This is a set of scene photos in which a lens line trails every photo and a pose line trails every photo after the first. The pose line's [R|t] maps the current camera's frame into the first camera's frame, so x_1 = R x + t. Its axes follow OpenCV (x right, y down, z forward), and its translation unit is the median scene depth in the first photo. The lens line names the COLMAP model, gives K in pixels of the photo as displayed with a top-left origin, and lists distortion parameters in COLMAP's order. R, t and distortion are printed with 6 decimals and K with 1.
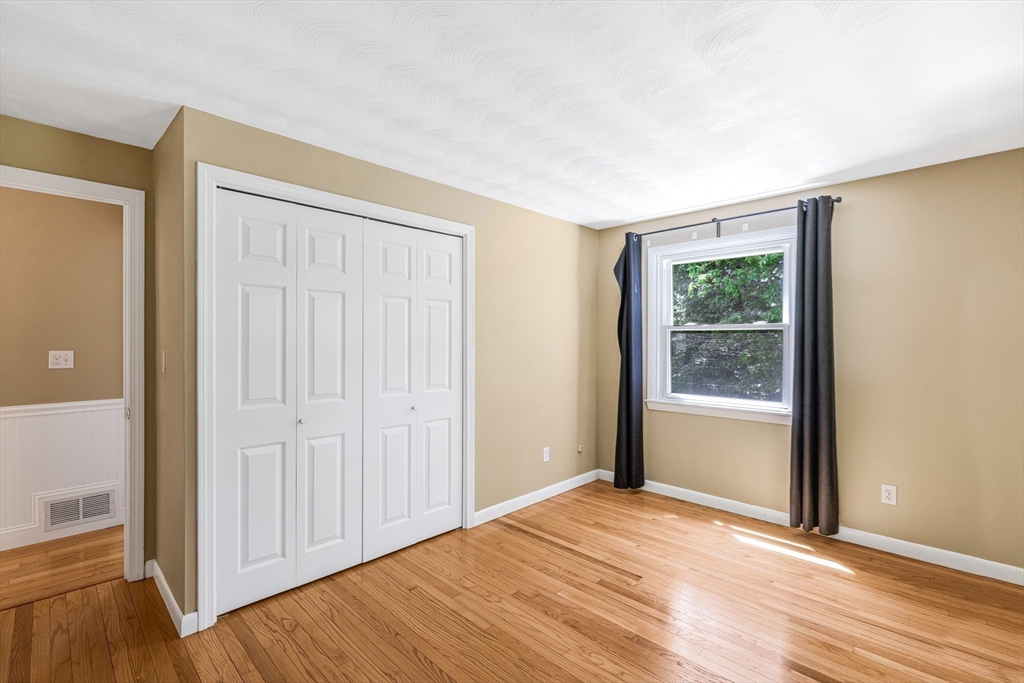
lens RADIAL K [[458.1, 0, 509.0], [0, 458.1, 342.5], [0, 0, 1]] dist [-0.002314, 0.001174]
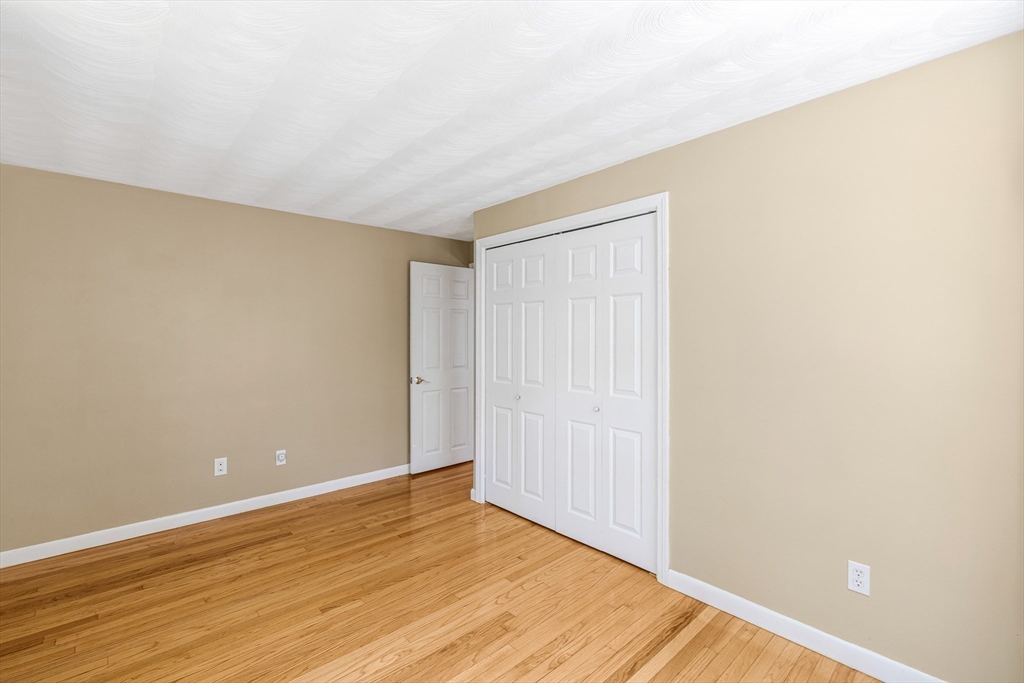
lens RADIAL K [[458.1, 0, 509.8], [0, 458.1, 335.4], [0, 0, 1]] dist [-0.002314, 0.001174]
pose [[-0.061984, -0.000128, -0.998077, 0.849149], [-0.006370, 0.999980, 0.000267, -0.015071], [0.998057, 0.006374, -0.061984, 0.951091]]
